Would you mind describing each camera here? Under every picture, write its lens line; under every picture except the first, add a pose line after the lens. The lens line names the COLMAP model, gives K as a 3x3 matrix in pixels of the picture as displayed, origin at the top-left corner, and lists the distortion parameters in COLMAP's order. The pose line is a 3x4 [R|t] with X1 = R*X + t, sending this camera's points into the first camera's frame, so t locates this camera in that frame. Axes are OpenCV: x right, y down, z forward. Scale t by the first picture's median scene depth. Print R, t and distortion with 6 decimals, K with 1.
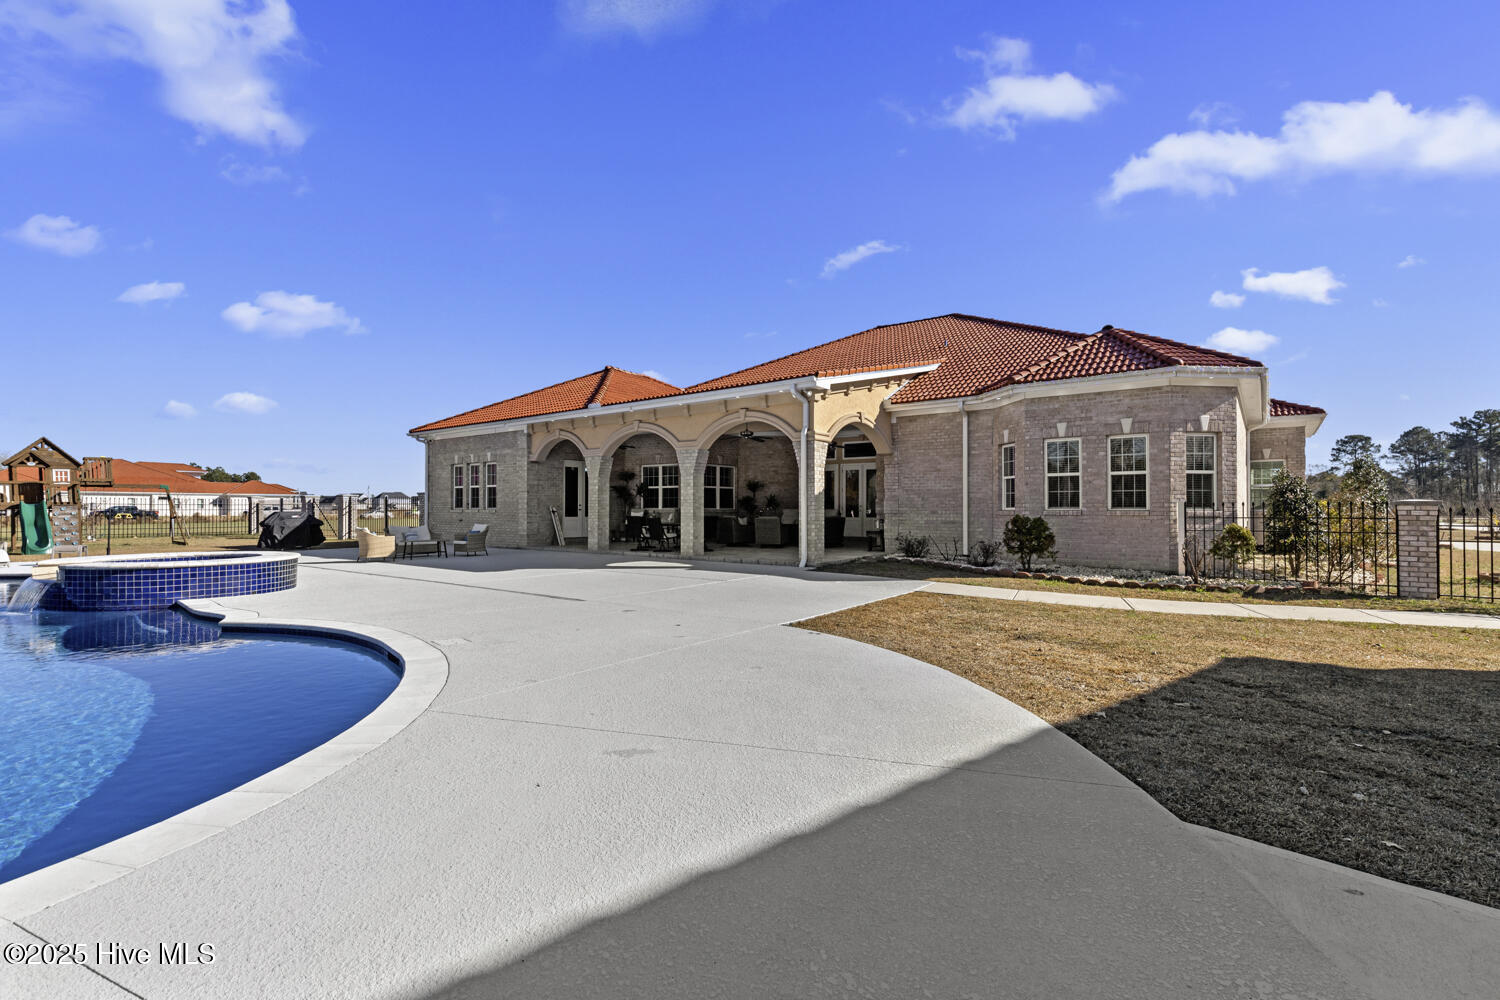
lens RADIAL K [[678.5, 0, 756.1], [0, 678.5, 502.2], [0, 0, 1]] dist [0.000615, -0.000396]
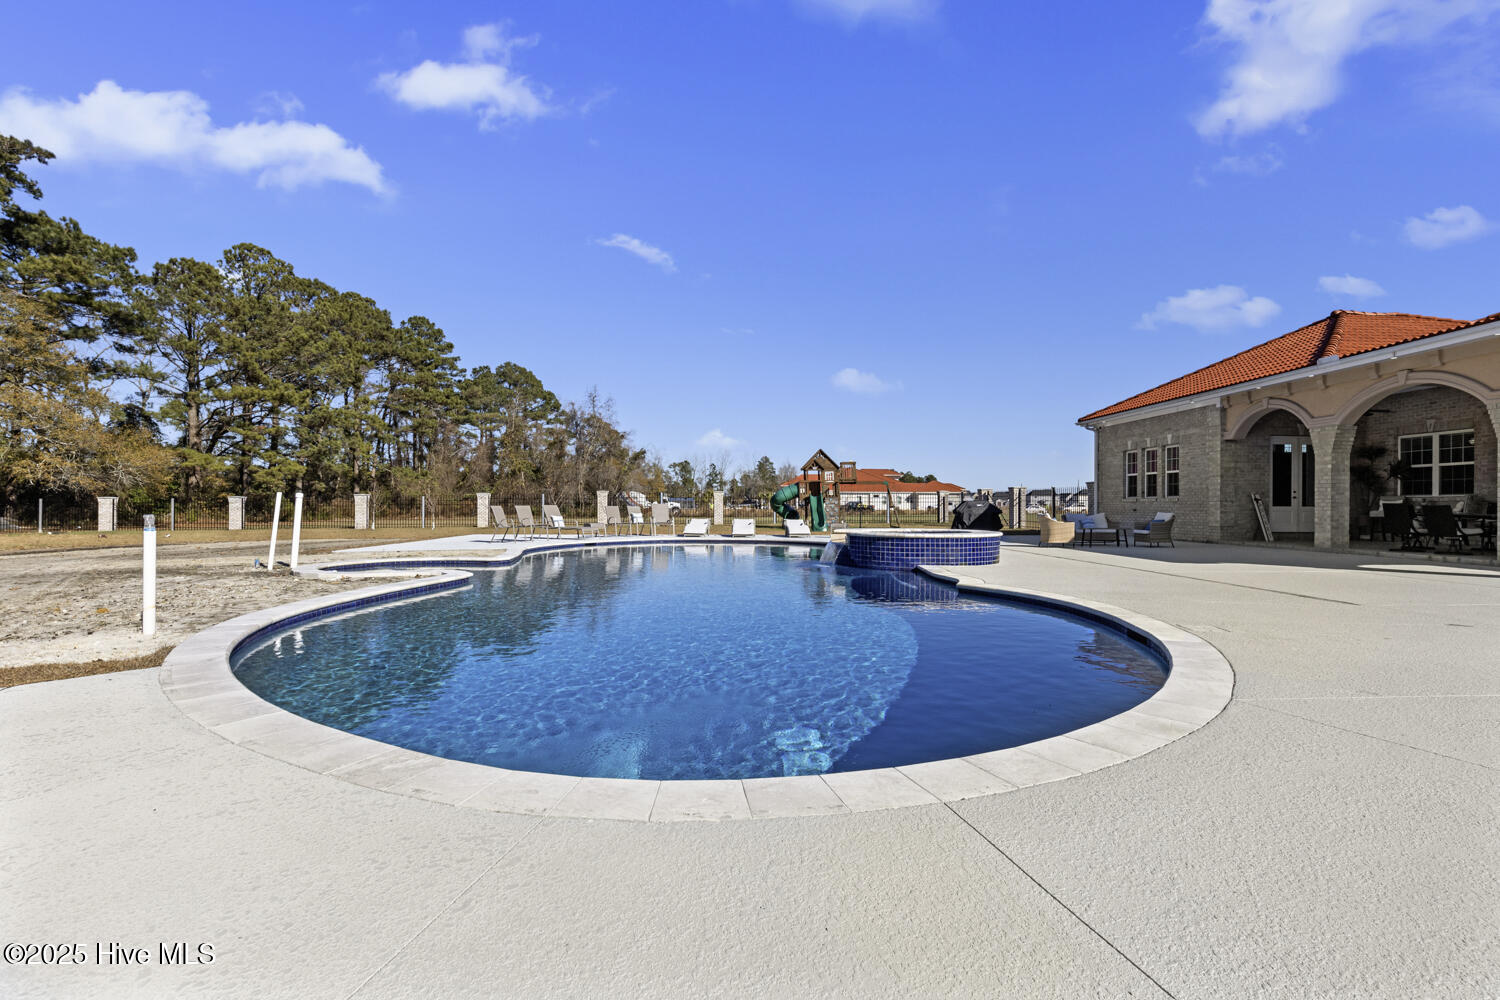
lens RADIAL K [[678.5, 0, 756.1], [0, 678.5, 502.2], [0, 0, 1]] dist [0.000615, -0.000396]
pose [[0.629455, -0.002211, -0.777034, -0.042161], [0.005684, 0.999982, 0.001759, 0.012713], [0.777016, -0.005524, 0.629456, 0.007562]]
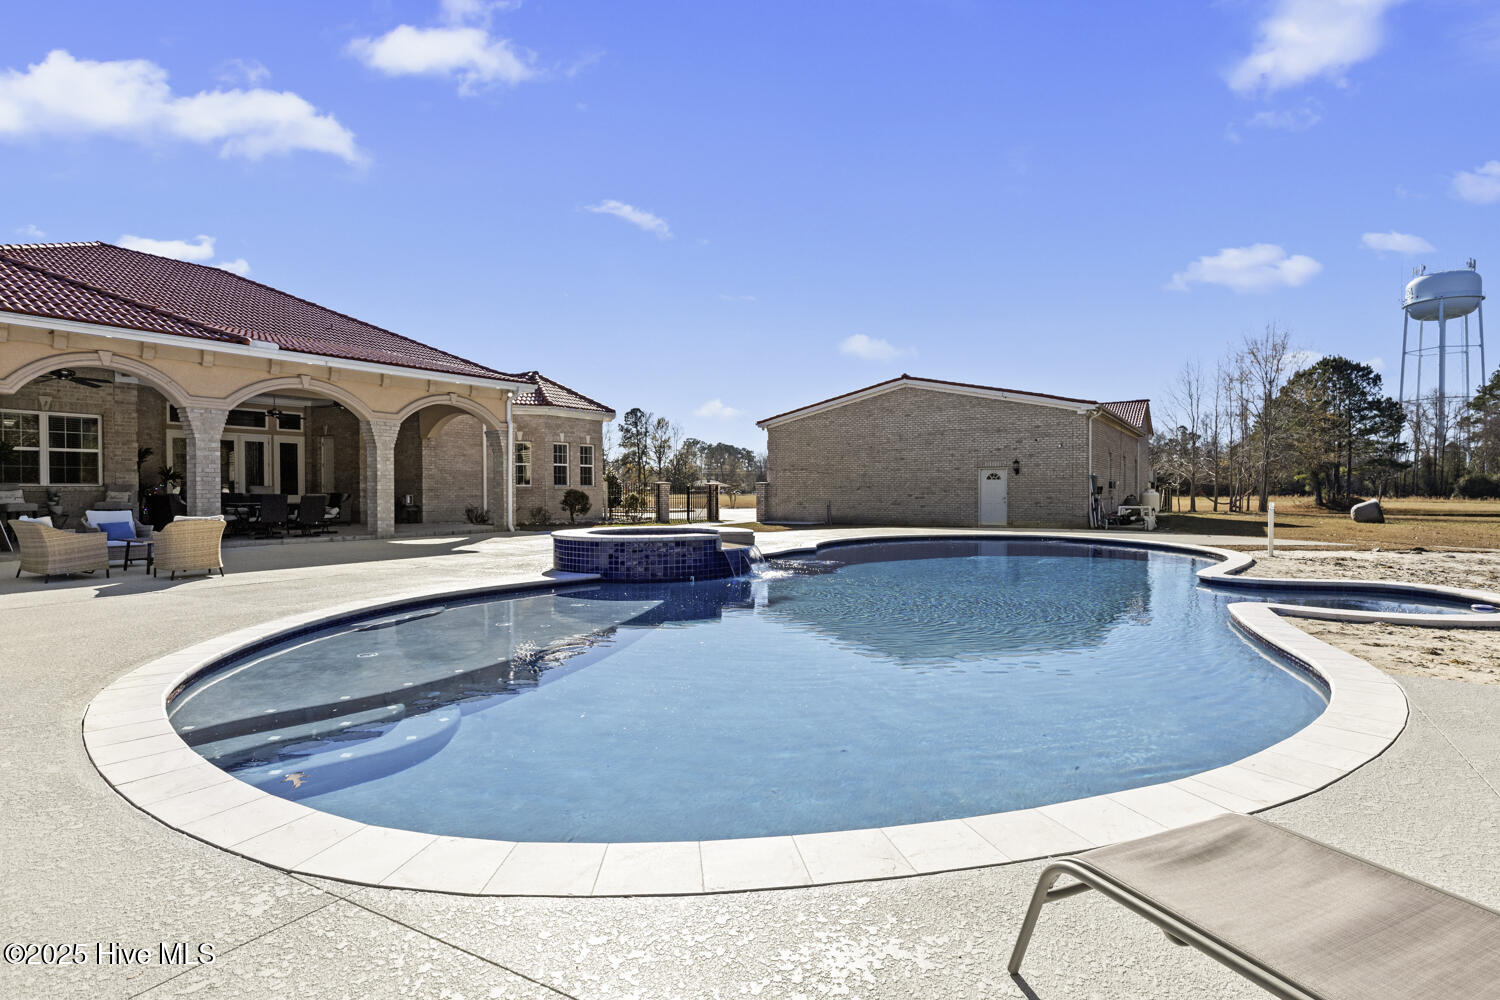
lens RADIAL K [[744.6, 0, 757.6], [0, 744.6, 494.3], [0, 0, 1]] dist [0.005848, 0.000616]
pose [[-0.064666, -0.009093, 0.997866, -0.956980], [-0.010024, 0.999914, 0.008462, 0.007262], [-0.997857, -0.009455, -0.064751, 0.448945]]
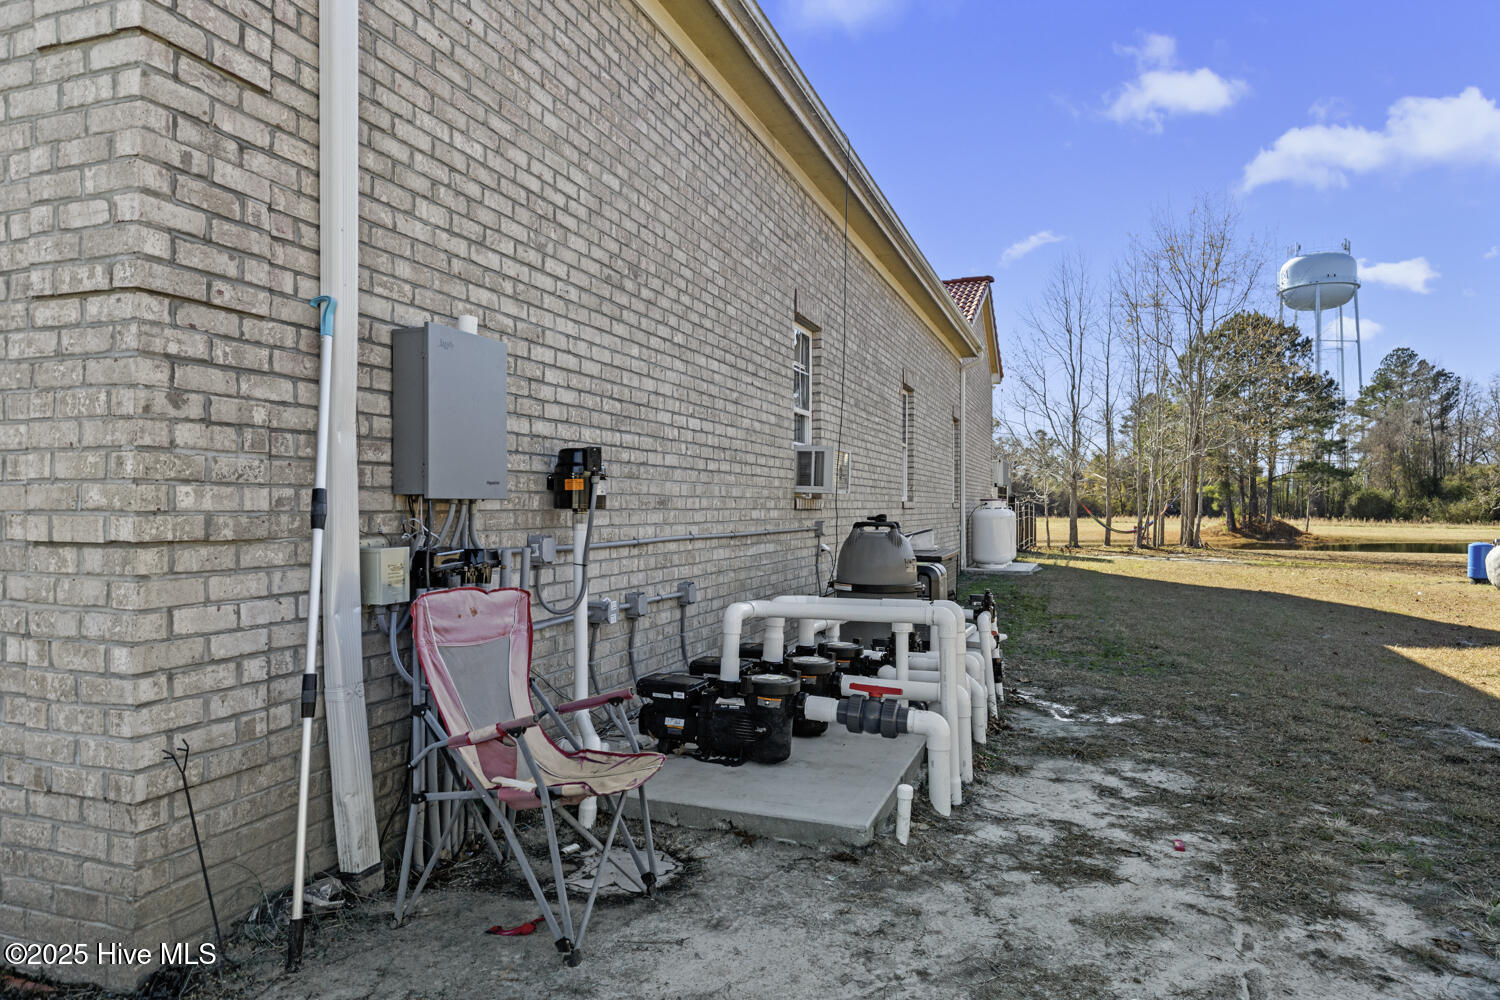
lens RADIAL K [[960.2, 0, 750.0], [0, 960.2, 500.0], [0, 0, 1]] dist [-0.001405, -0.000739]
pose [[-0.284927, 0.004063, 0.958541, -0.852265], [-0.014481, 0.999859, -0.008543, 0.007826], [-0.958440, -0.016314, -0.284828, 0.383433]]
